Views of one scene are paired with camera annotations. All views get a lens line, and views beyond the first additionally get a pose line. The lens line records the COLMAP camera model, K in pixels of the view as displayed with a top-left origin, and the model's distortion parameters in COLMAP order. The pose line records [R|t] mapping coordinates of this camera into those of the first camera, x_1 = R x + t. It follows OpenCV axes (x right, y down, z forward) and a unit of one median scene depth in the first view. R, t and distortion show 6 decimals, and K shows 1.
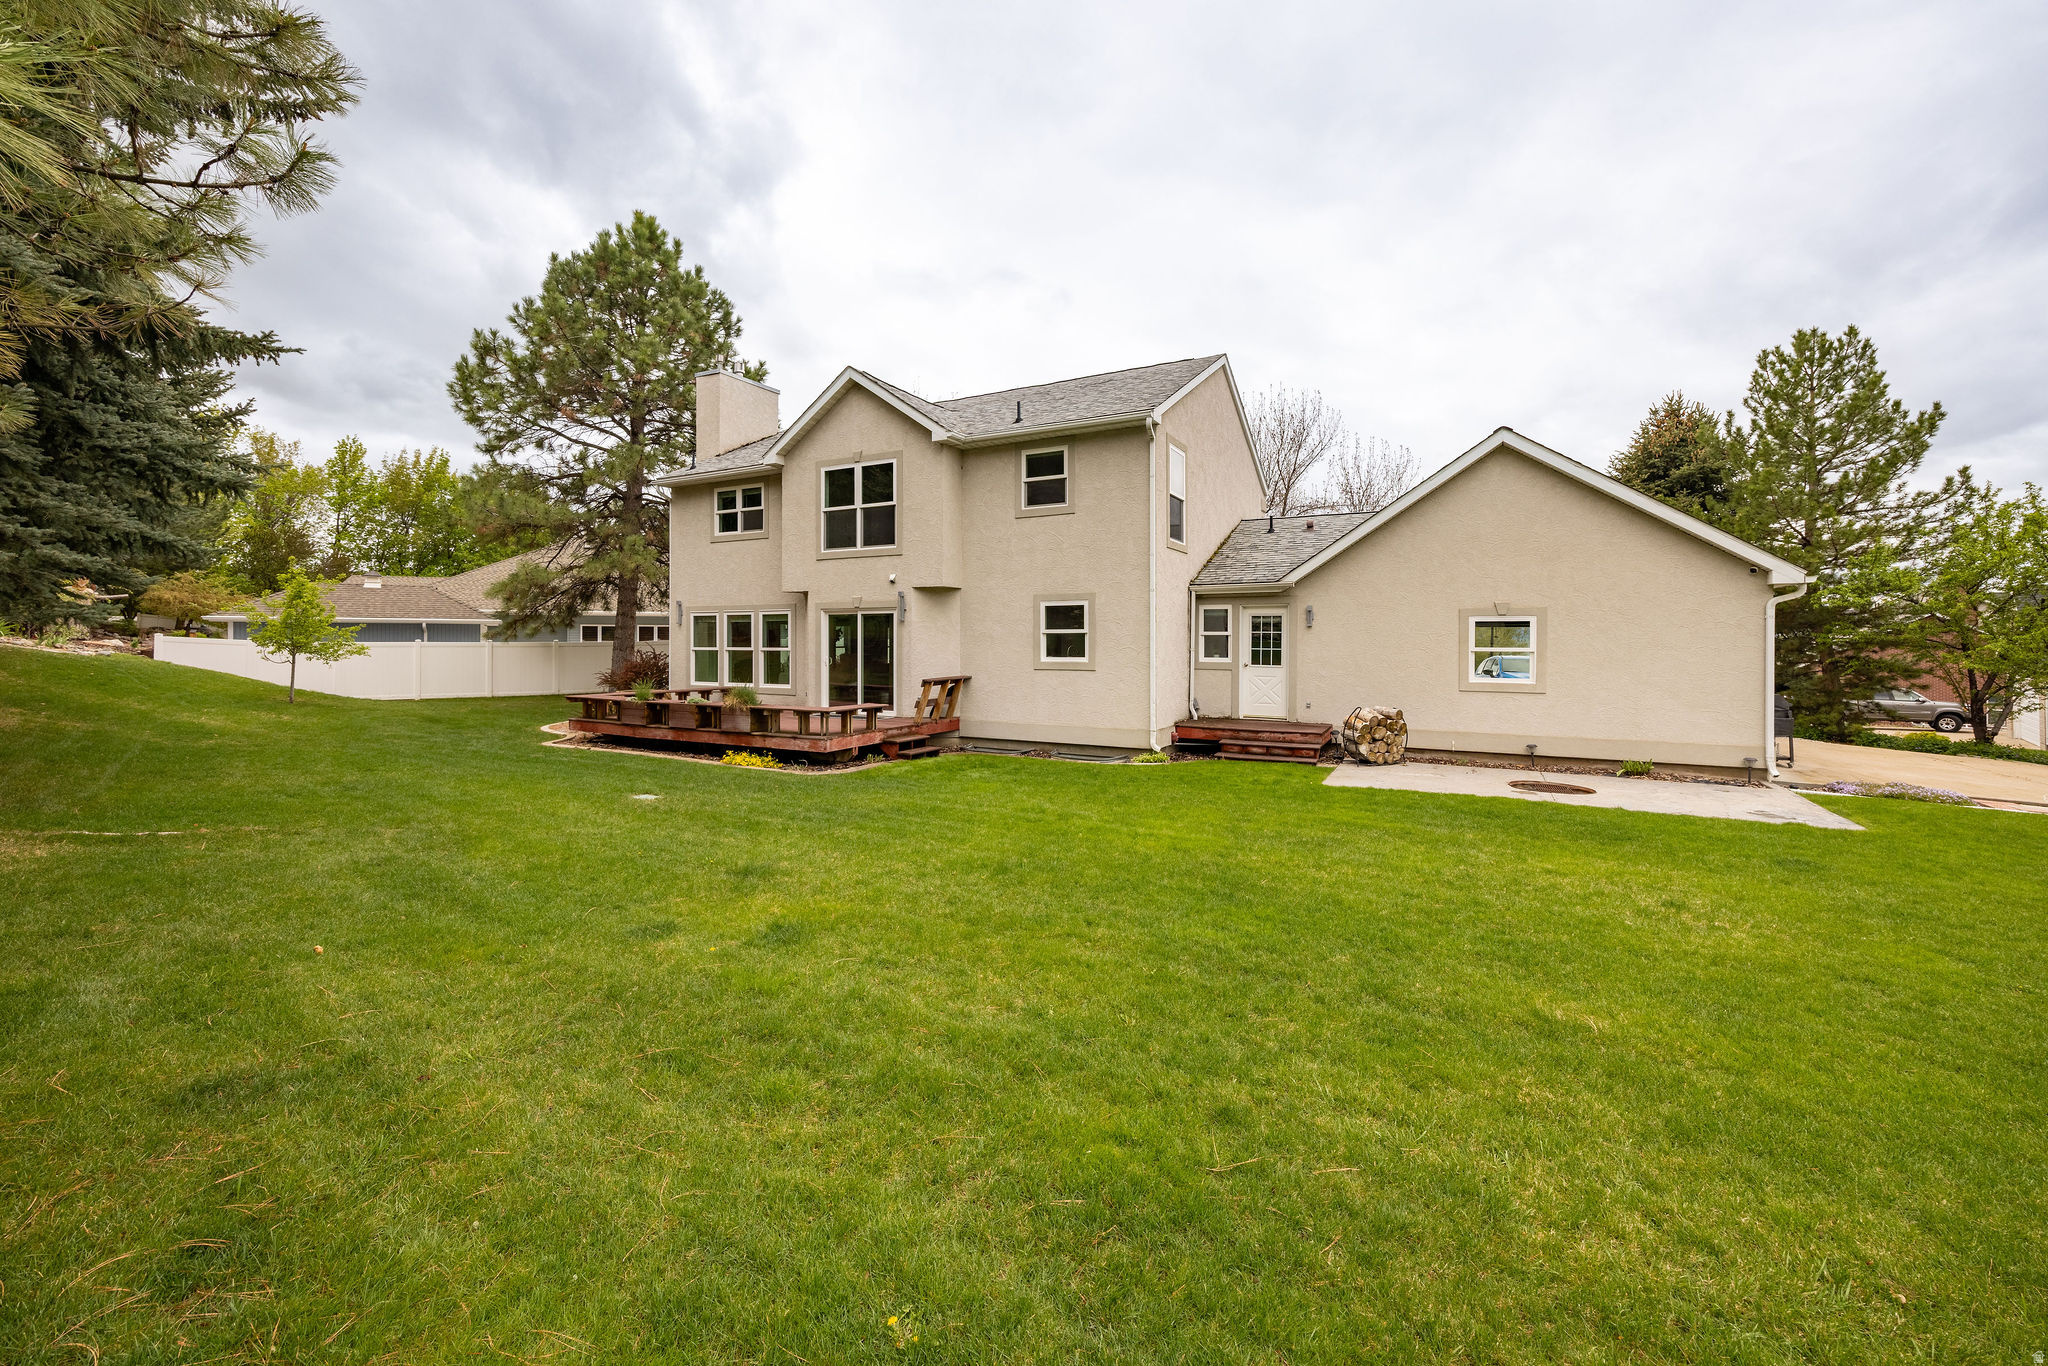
lens RADIAL K [[794.5, 0, 1045.7], [0, 794.5, 646.9], [0, 0, 1]] dist [-0.001107, -0.000150]
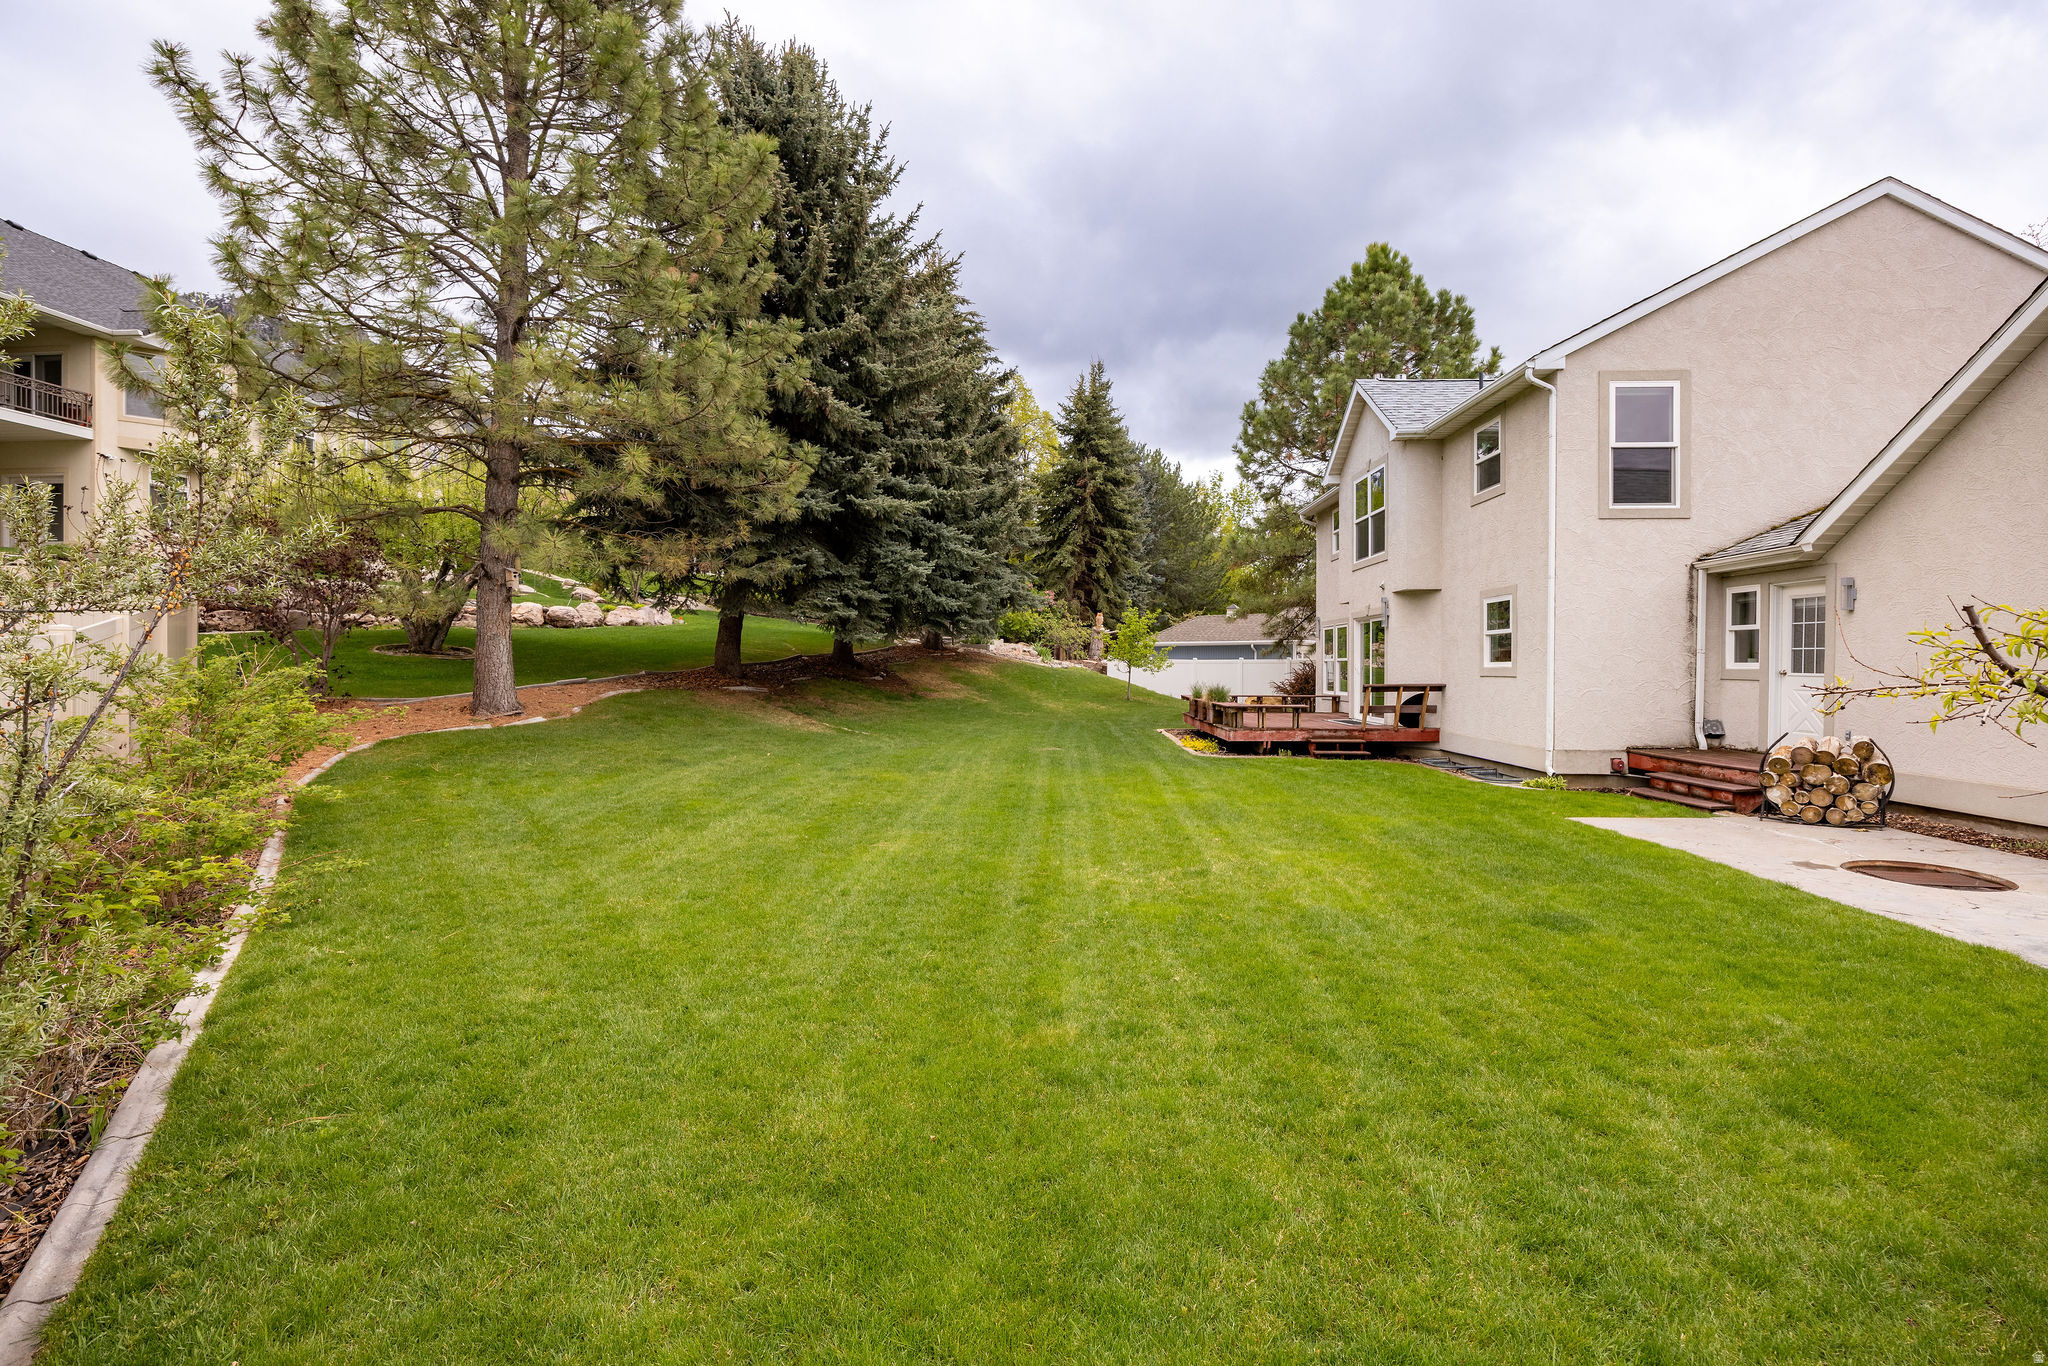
lens RADIAL K [[945.5, 0, 1021.0], [0, 945.5, 671.6], [0, 0, 1]] dist [-0.022283, -0.000034]
pose [[0.443960, 0.002523, -0.896043, 0.675170], [-0.003778, 0.999992, 0.000944, 0.023531], [0.896039, 0.002966, 0.443966, 0.080041]]
